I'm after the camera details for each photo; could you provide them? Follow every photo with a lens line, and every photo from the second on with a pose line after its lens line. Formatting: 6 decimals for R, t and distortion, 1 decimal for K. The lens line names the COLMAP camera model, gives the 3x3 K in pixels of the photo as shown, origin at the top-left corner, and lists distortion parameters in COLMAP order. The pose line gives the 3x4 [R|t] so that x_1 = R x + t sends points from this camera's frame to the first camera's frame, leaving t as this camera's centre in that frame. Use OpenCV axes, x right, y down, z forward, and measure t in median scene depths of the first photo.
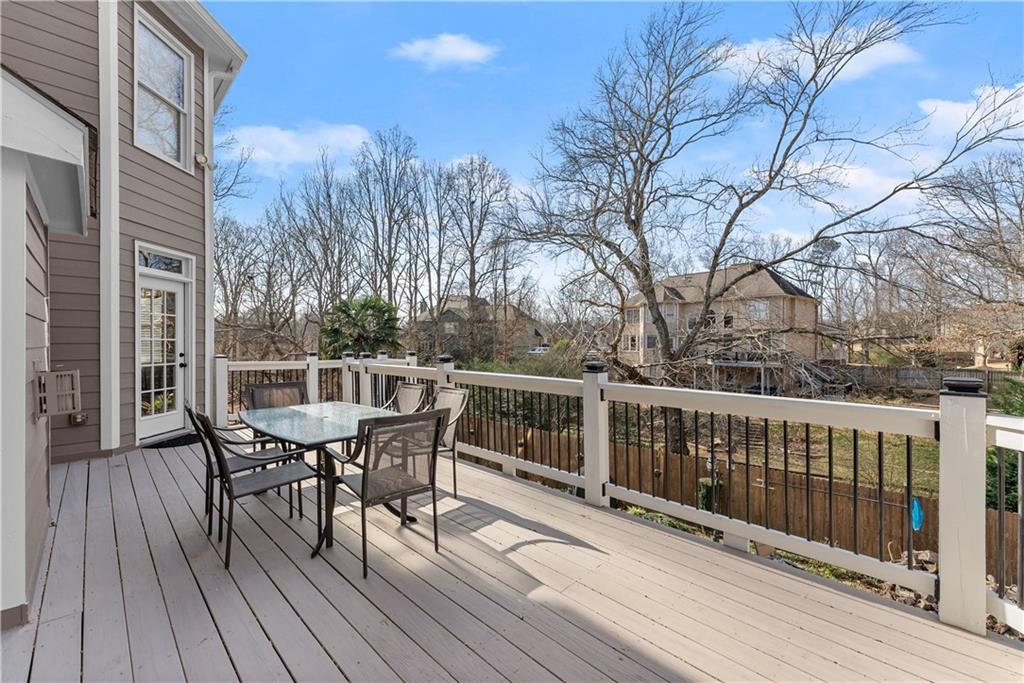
lens RADIAL K [[414.8, 0, 509.2], [0, 414.8, 337.8], [0, 0, 1]] dist [0.000138, -0.000367]
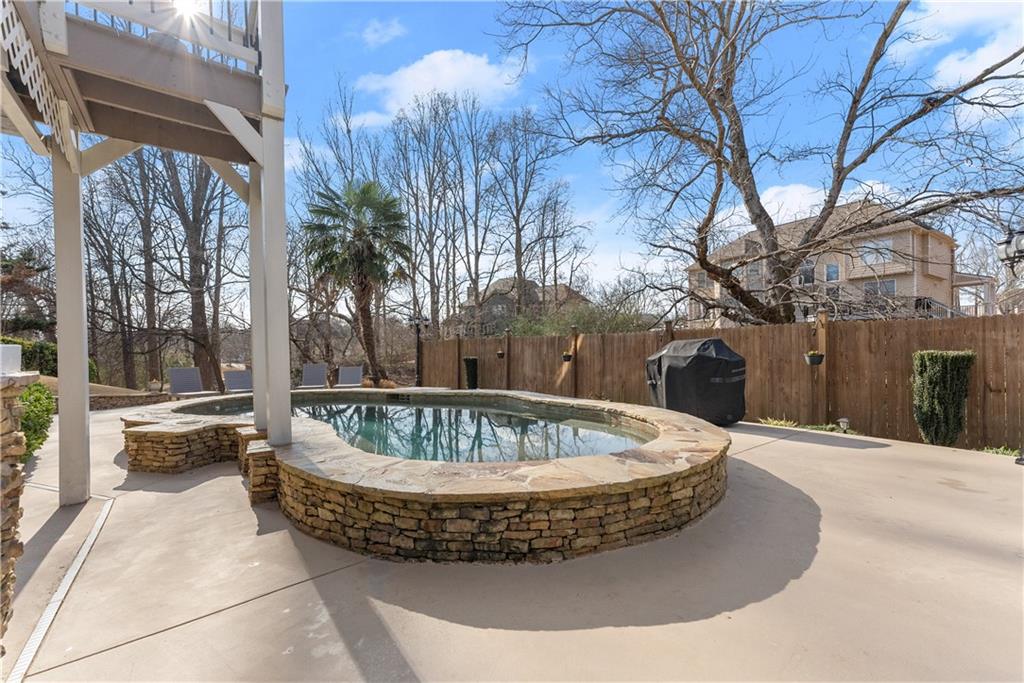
lens RADIAL K [[414.8, 0, 512.9], [0, 414.8, 349.5], [0, 0, 1]] dist [0.000138, -0.000367]
pose [[0.992347, -0.019037, -0.122007, 0.008955], [0.020057, 0.999773, 0.007134, 0.098918], [0.121843, -0.009527, 0.992504, 0.130700]]
